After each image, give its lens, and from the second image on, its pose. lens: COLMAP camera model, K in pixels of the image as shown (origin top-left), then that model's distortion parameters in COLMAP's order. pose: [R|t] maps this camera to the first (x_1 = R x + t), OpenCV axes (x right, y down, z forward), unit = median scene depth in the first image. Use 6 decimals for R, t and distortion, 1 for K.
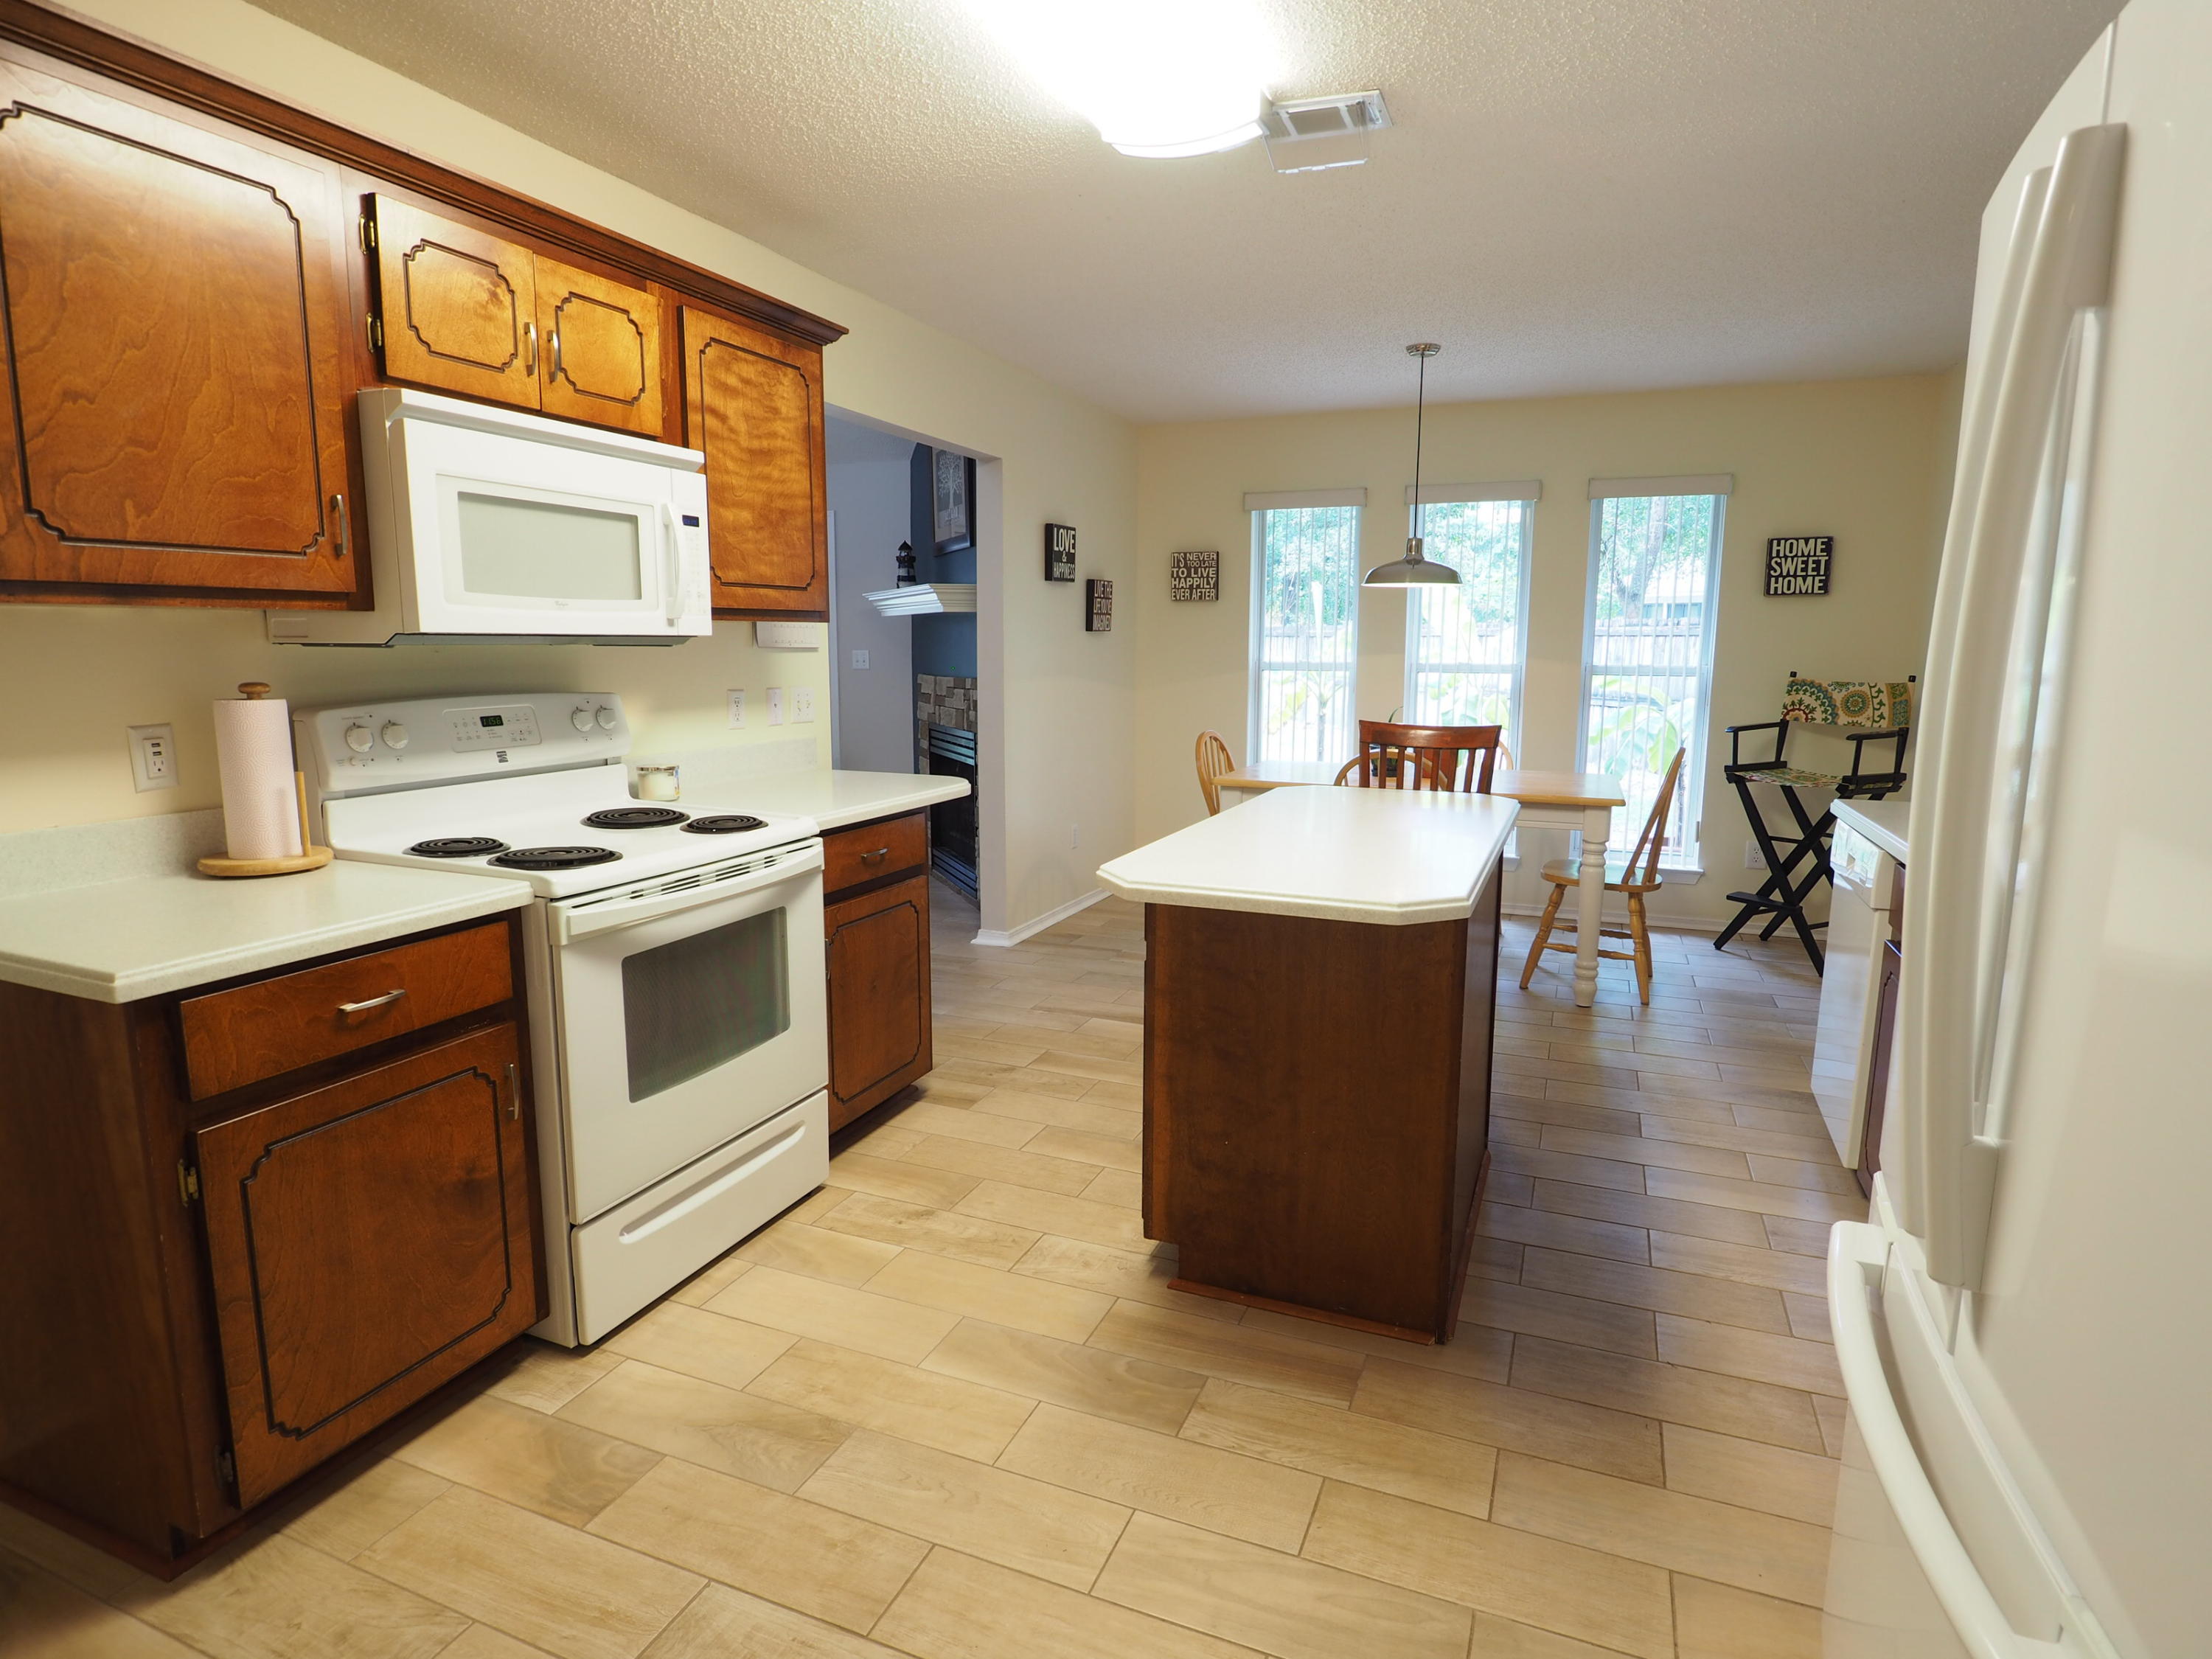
lens RADIAL K [[1197.5, 0, 1107.2], [0, 1197.5, 817.3], [0, 0, 1]] dist [-0.007917, -0.004094]
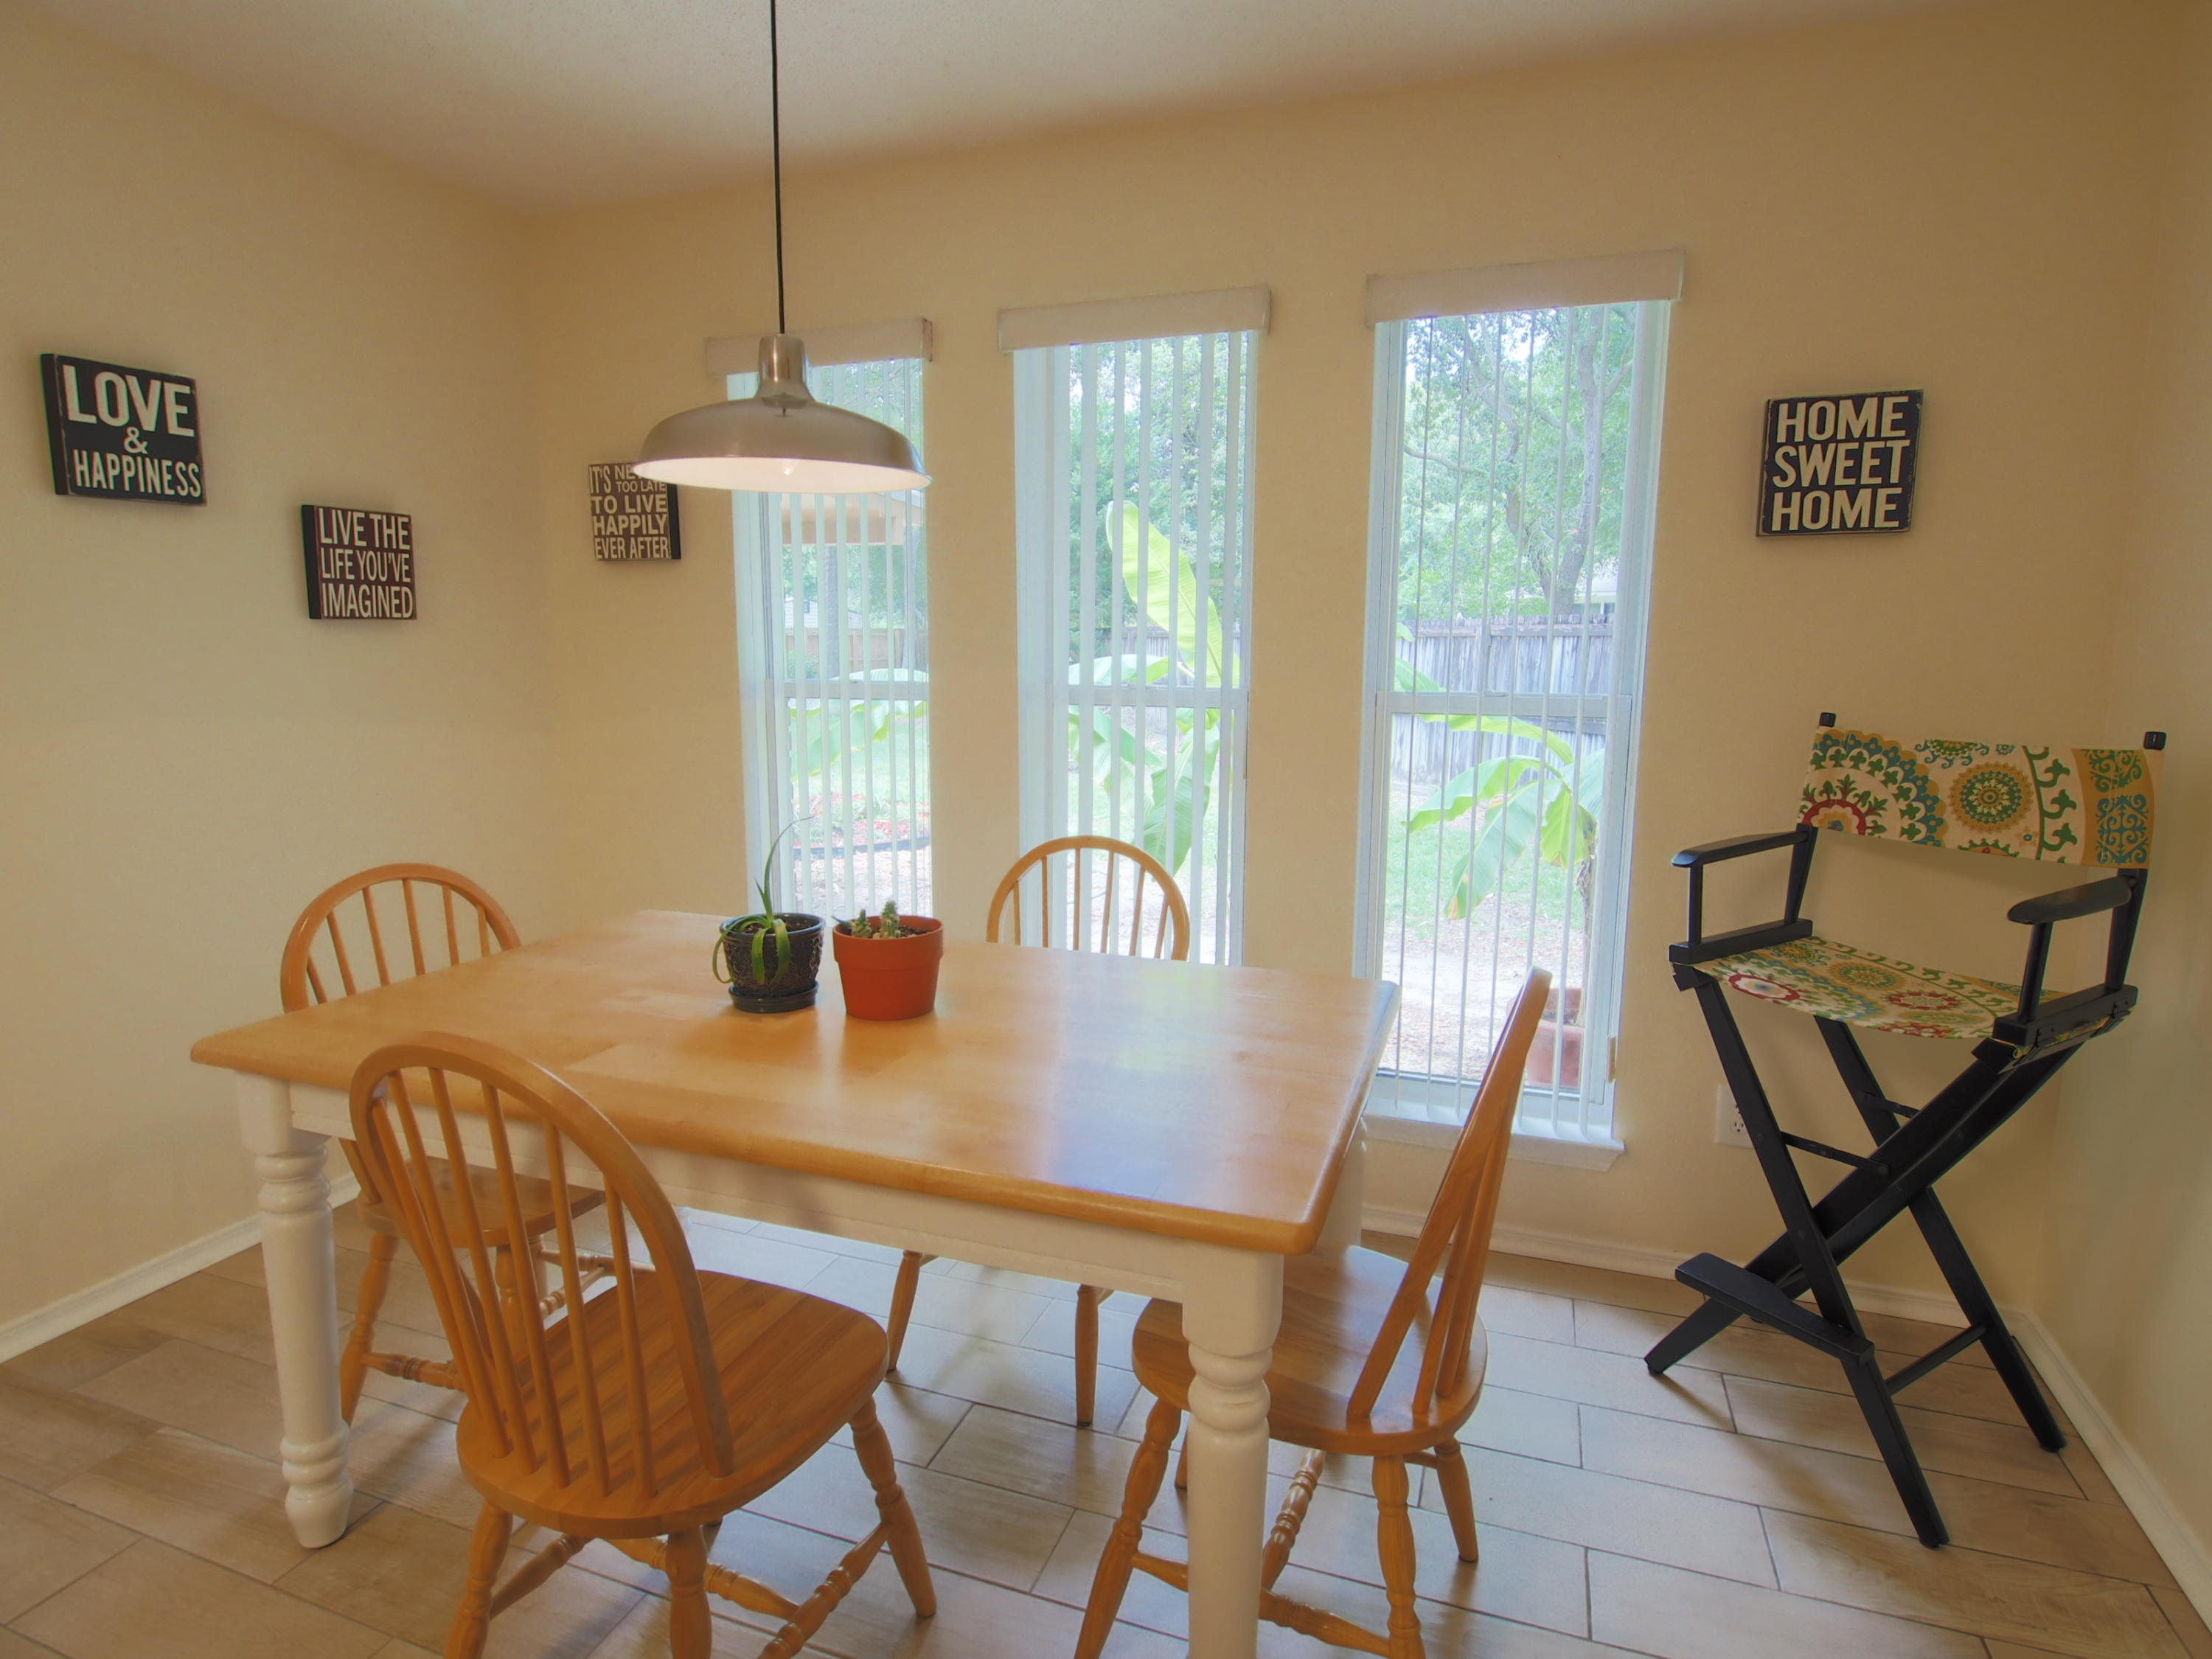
lens RADIAL K [[1197.5, 0, 1111.9], [0, 1197.5, 823.0], [0, 0, 1]] dist [-0.007917, -0.004094]
pose [[0.998979, -0.004382, 0.044967, 0.309212], [0.004399, 0.999990, -0.000278, -0.086132], [-0.044965, 0.000476, 0.998988, 0.602747]]
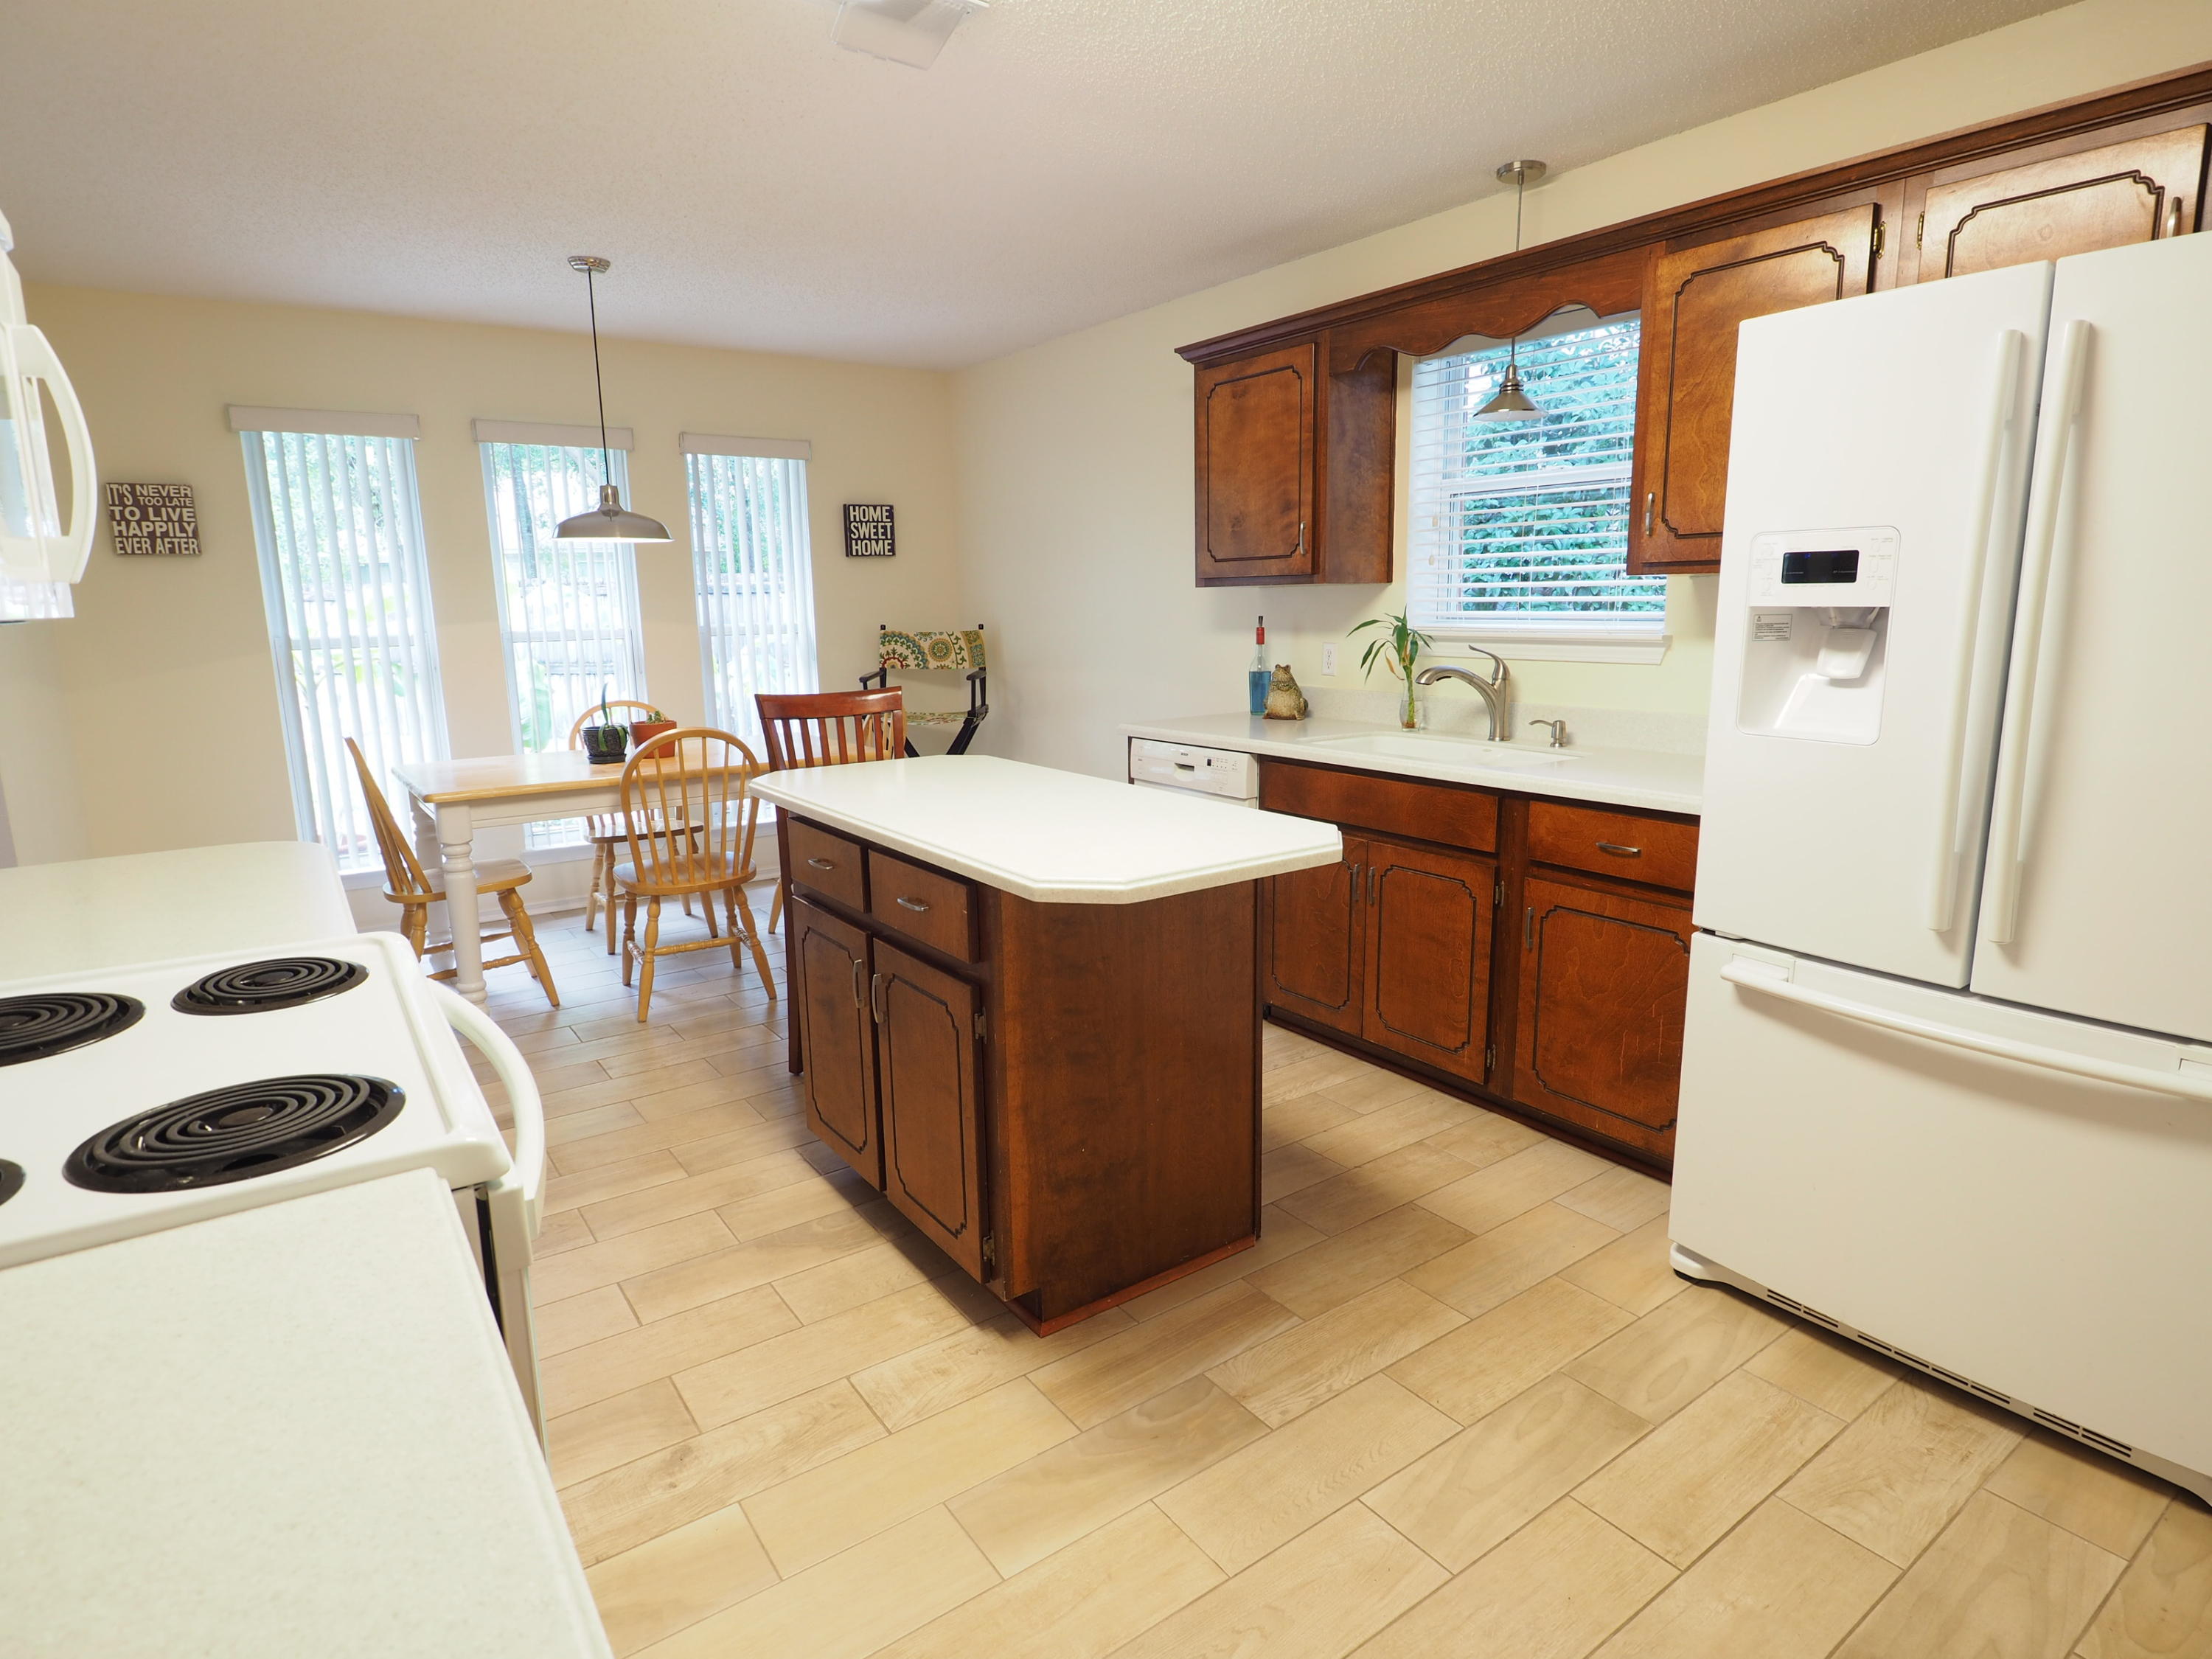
lens RADIAL K [[1197.5, 0, 1113.2], [0, 1197.5, 825.1], [0, 0, 1]] dist [-0.007917, -0.004094]
pose [[0.527885, -0.173788, 0.831345, -0.288535], [0.142545, 0.983085, 0.114995, -0.036127], [-0.837268, 0.057799, 0.543729, 0.220440]]
